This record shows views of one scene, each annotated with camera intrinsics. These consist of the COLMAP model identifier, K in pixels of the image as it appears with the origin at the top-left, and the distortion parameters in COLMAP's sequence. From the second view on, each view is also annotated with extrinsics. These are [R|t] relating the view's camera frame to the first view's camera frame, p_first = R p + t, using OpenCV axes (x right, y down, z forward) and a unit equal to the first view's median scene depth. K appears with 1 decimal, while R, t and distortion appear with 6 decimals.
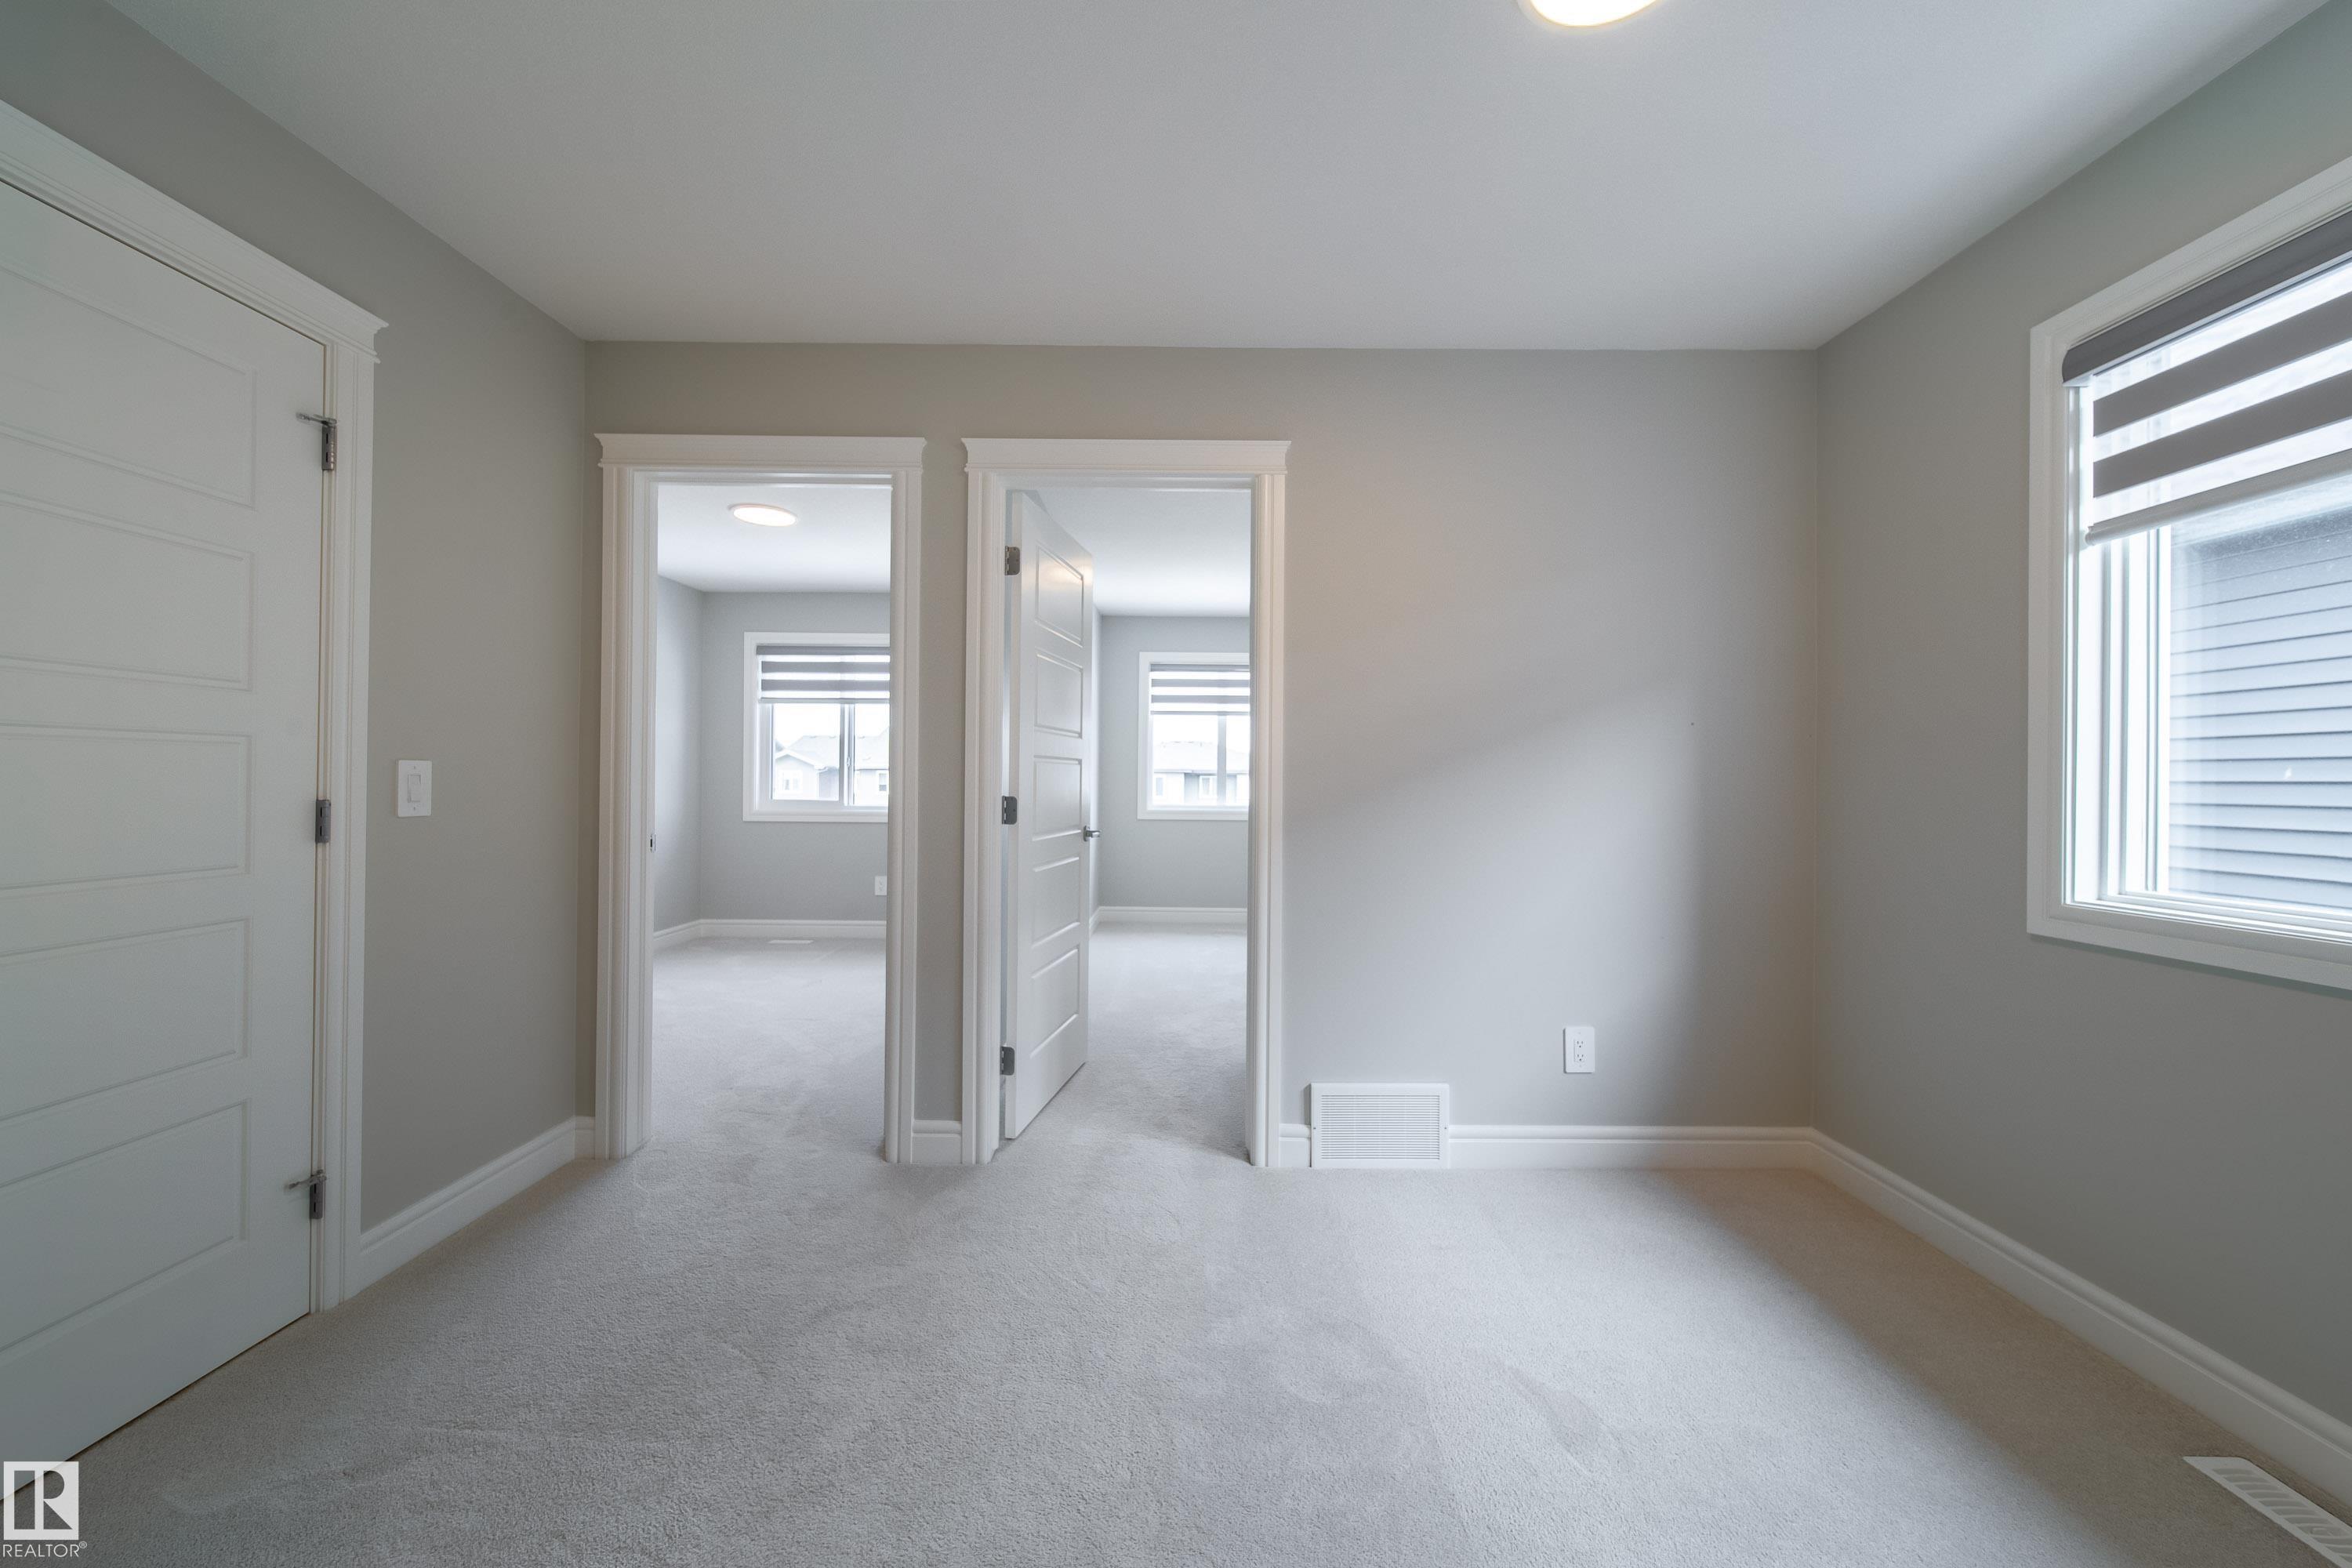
lens RADIAL K [[836.0, 0, 1206.9], [0, 836.0, 777.5], [0, 0, 1]] dist [0.001166, -0.000171]
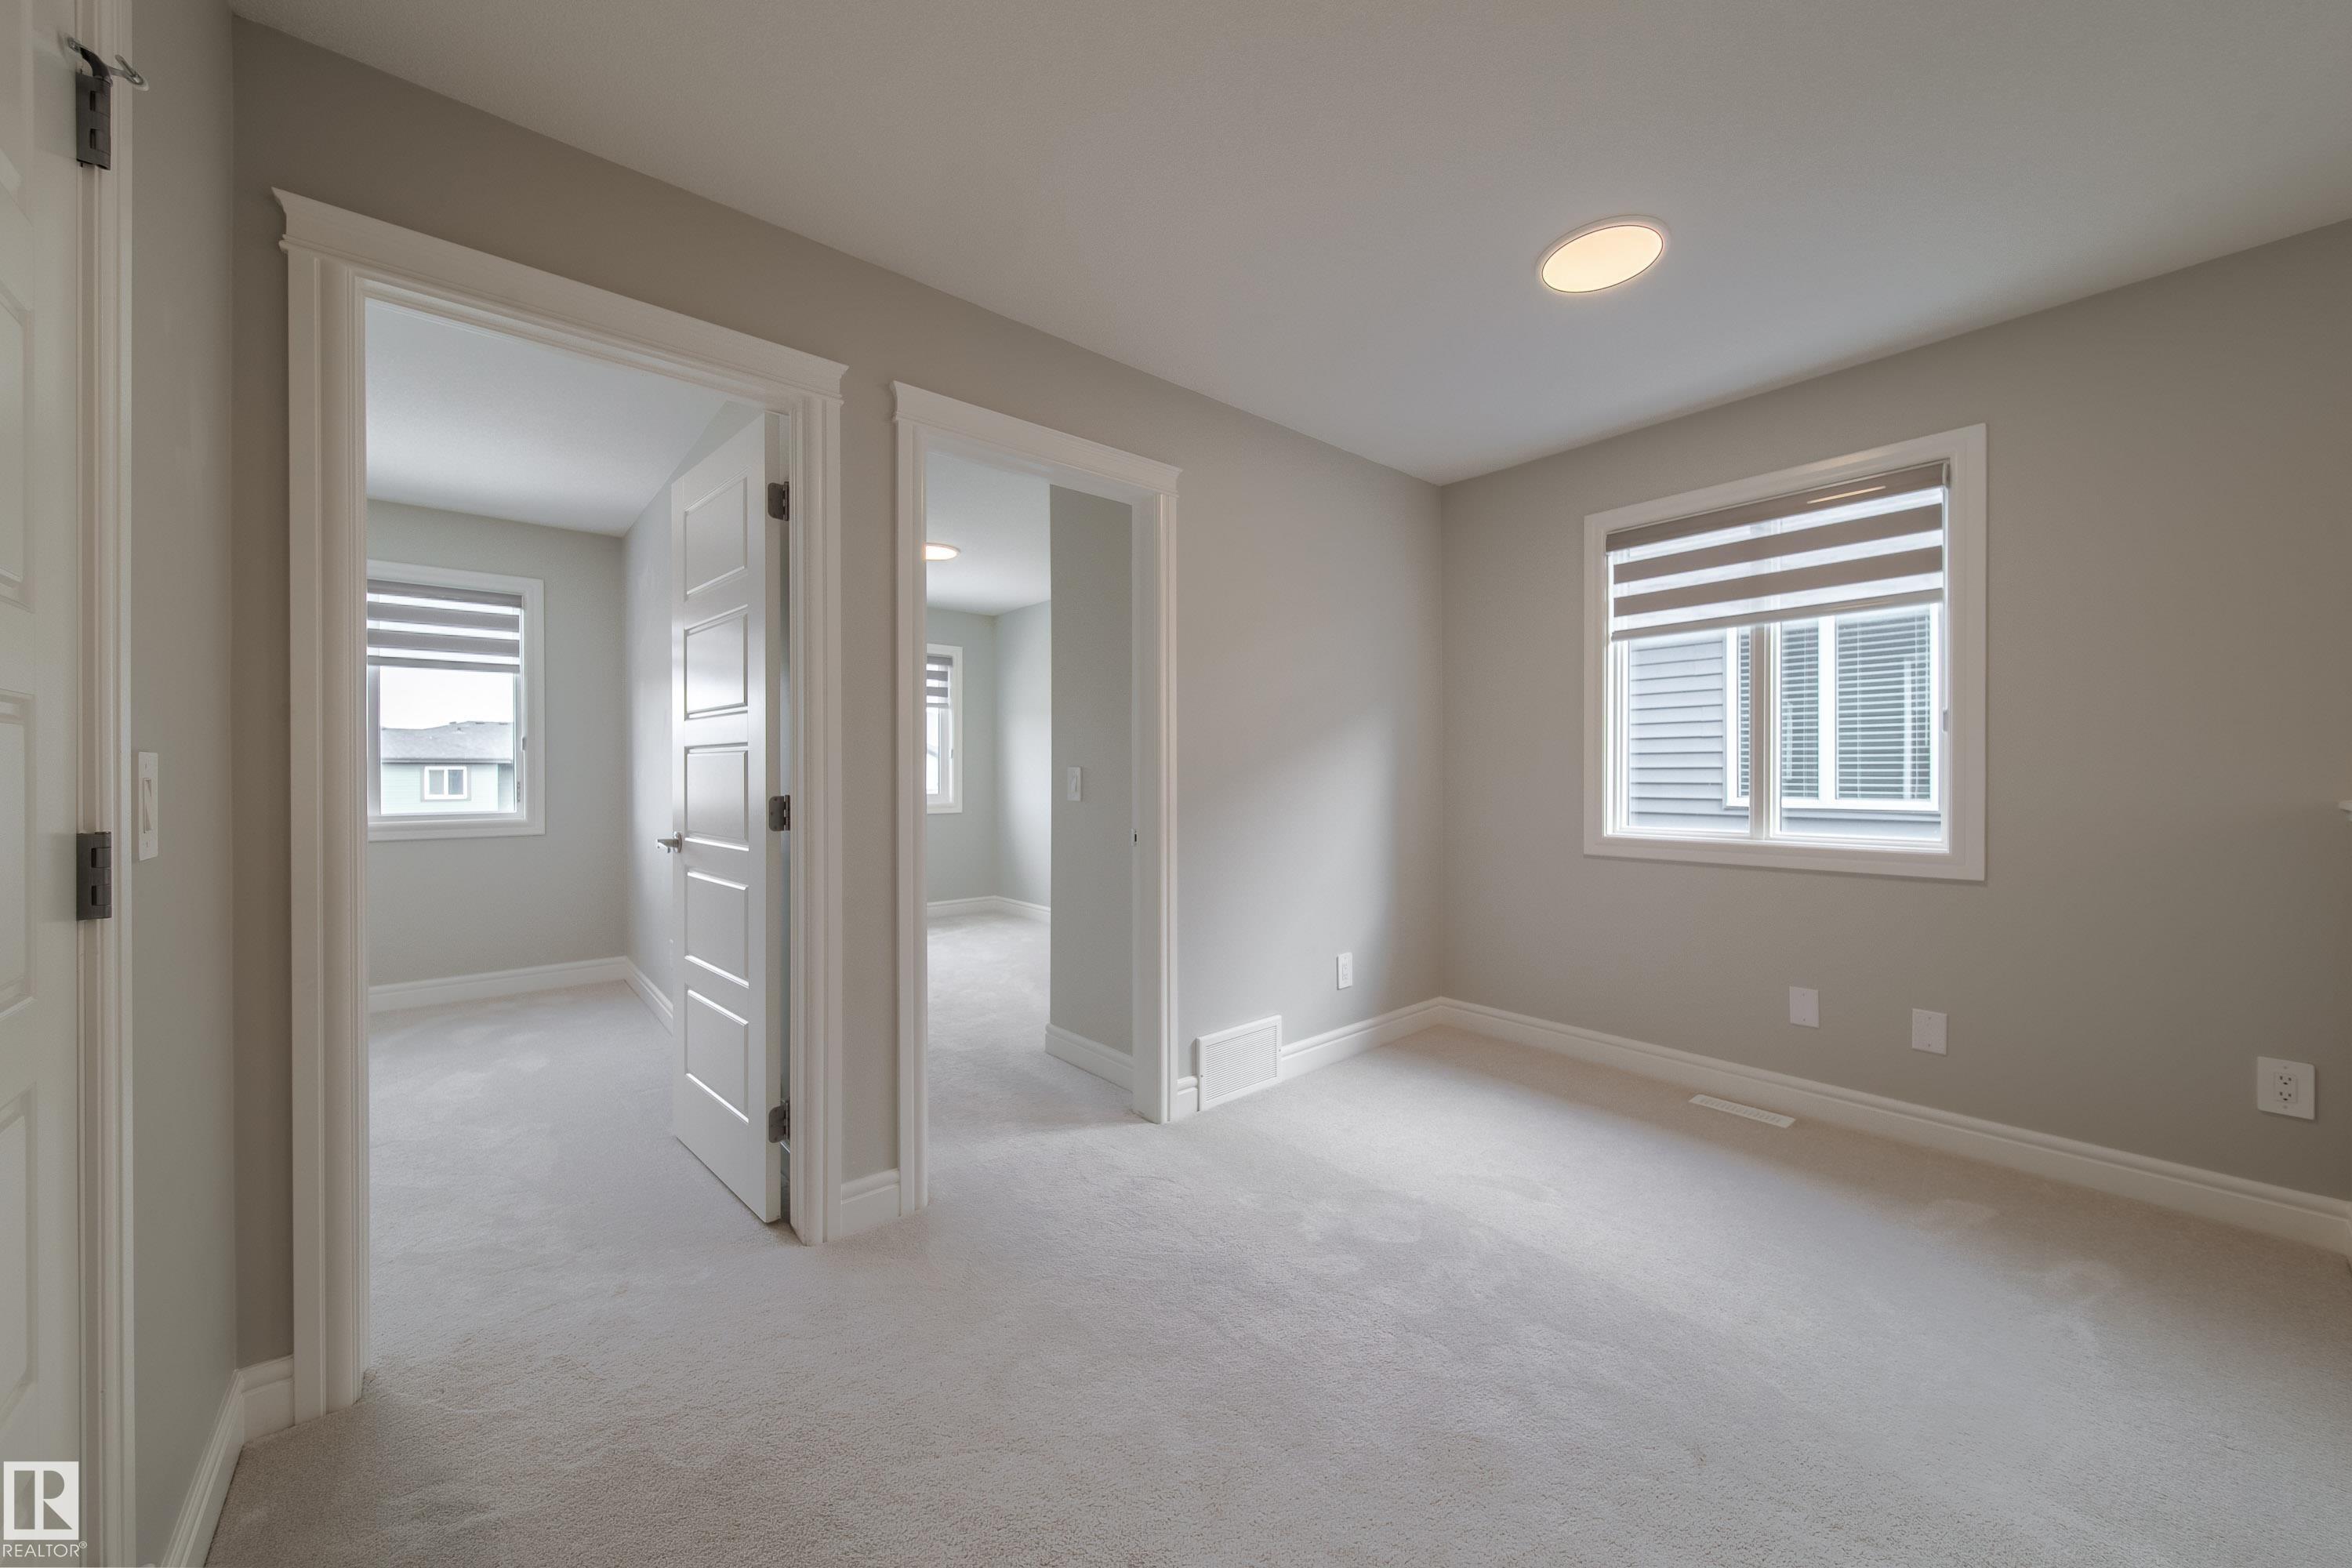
lens RADIAL K [[840.2, 0, 1180.5], [0, 840.2, 777.4], [0, 0, 1]] dist [0.001833, -0.000489]
pose [[0.761147, -0.013105, 0.648446, -0.637737], [0.005144, 0.999886, 0.014171, -0.007020], [-0.648558, -0.007451, 0.761128, 0.144271]]
